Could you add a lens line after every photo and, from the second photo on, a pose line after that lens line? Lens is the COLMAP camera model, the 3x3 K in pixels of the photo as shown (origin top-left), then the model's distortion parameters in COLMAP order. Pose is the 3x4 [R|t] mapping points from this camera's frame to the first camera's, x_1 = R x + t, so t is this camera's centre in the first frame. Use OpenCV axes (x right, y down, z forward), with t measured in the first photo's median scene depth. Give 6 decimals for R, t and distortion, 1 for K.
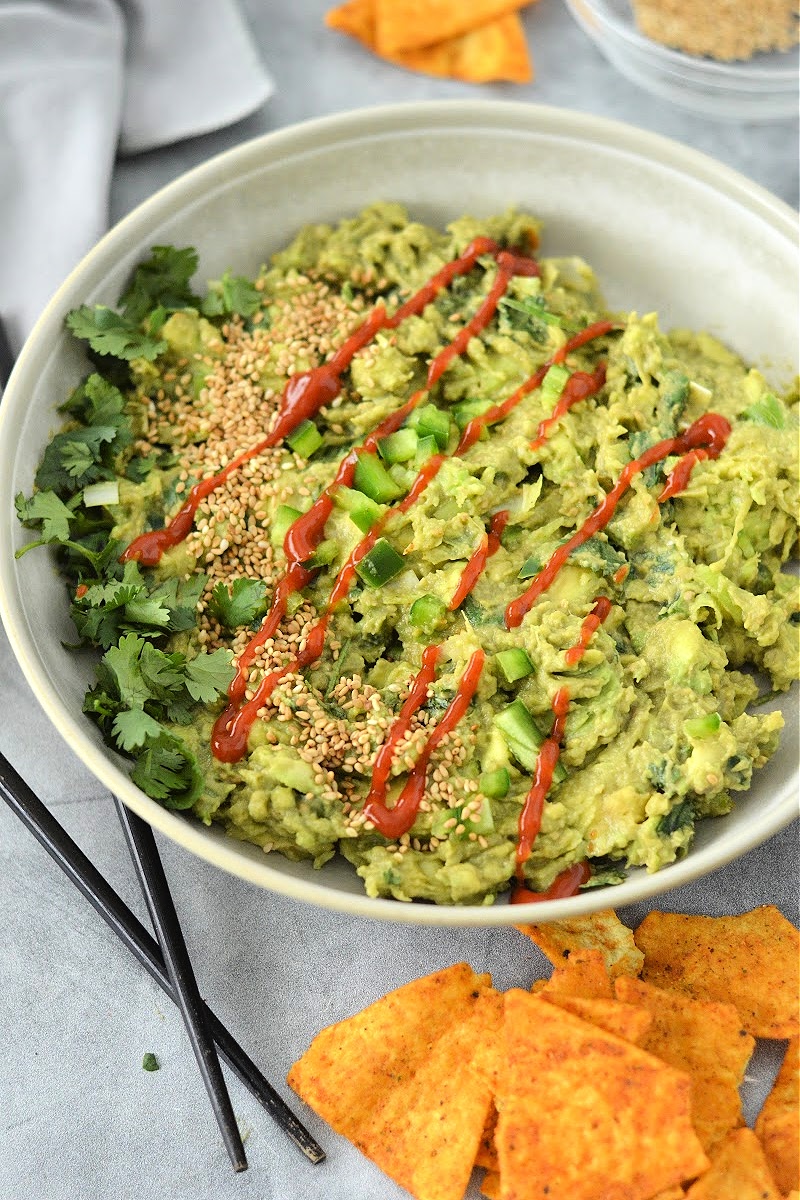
lens RADIAL K [[2605.7, 0, 400.0], [0, 2605.7, 600.0], [0, 0, 1]] dist [-0.045655, -0.154885]
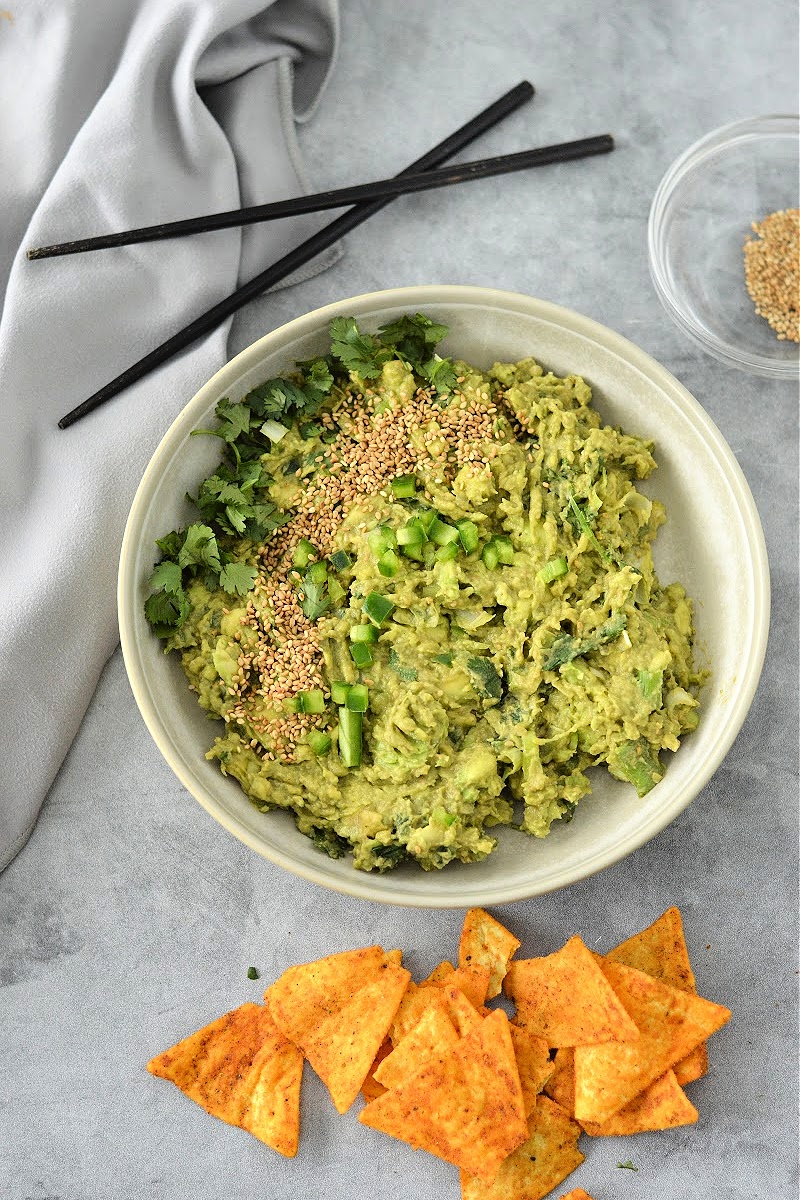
lens RADIAL K [[2605.7, 0, 400.0], [0, 2605.7, 600.0], [0, 0, 1]] dist [-0.045655, -0.154885]
pose [[0.731716, 0.654588, -0.190015, 0.288122], [-0.593279, 0.748893, 0.295261, -0.455201], [0.335575, -0.103315, 0.936331, -0.390327]]
